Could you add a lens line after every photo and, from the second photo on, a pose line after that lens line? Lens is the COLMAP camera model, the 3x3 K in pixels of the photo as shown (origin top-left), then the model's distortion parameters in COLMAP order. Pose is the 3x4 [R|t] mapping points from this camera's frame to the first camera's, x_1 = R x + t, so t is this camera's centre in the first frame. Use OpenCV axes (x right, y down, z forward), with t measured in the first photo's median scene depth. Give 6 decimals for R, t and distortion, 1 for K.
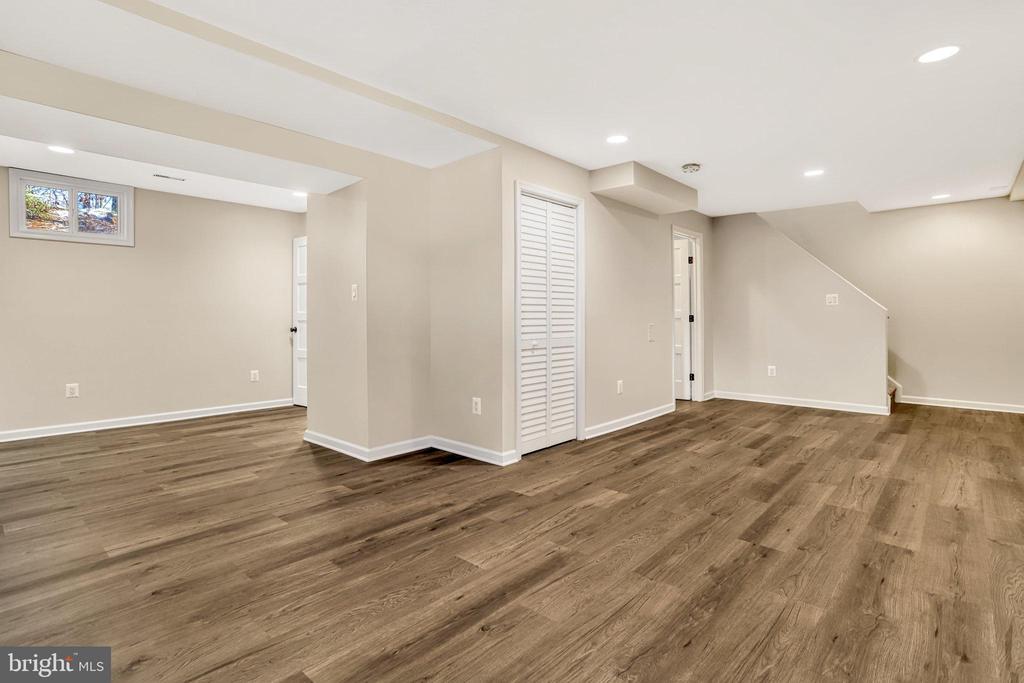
lens RADIAL K [[508.0, 0, 506.8], [0, 508.0, 325.8], [0, 0, 1]] dist [-0.028652, 0.019564]
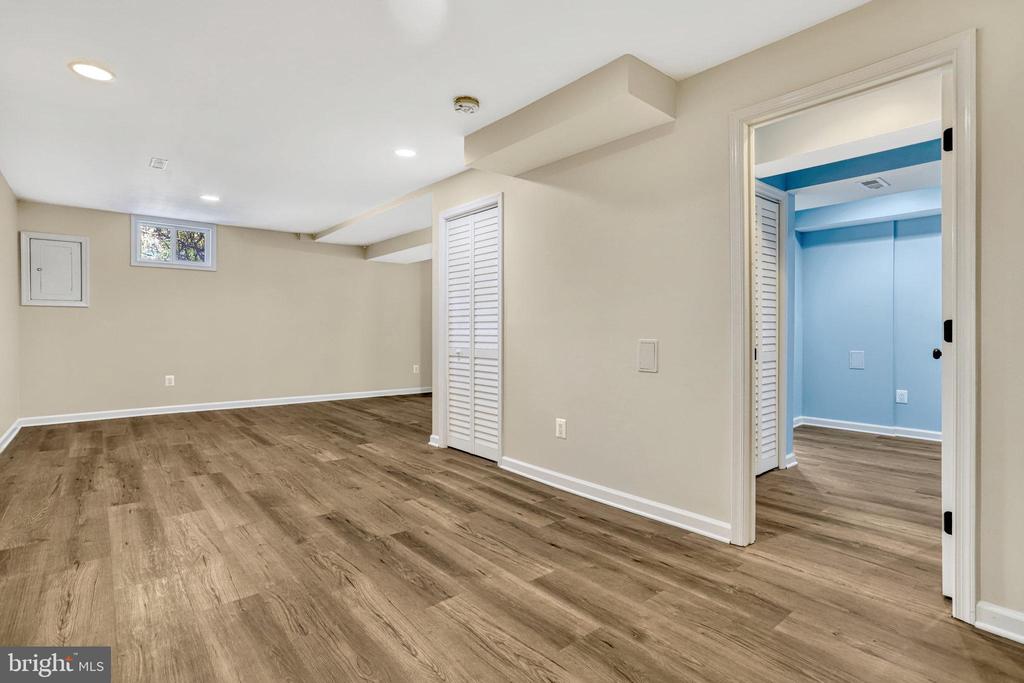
lens RADIAL K [[508.0, 0, 506.8], [0, 508.0, 325.8], [0, 0, 1]] dist [-0.028652, 0.019564]
pose [[-0.143052, -0.008084, -0.989682, 1.670059], [-0.018219, 0.999819, -0.005533, -0.023642], [0.989547, 0.017240, -0.143173, 1.871710]]
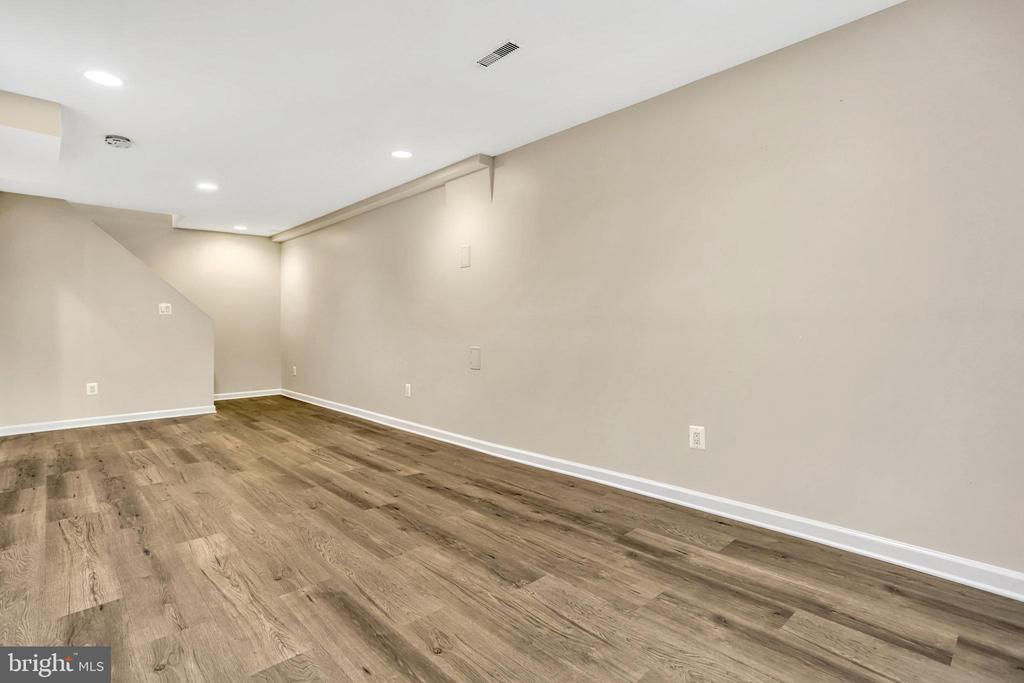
lens RADIAL K [[508.0, 0, 506.8], [0, 508.0, 325.8], [0, 0, 1]] dist [-0.028652, 0.019564]
pose [[0.087243, -0.000021, 0.996187, -0.621832], [0.023370, 0.999725, -0.002026, 0.002859], [-0.995913, 0.023457, 0.087220, 0.504631]]
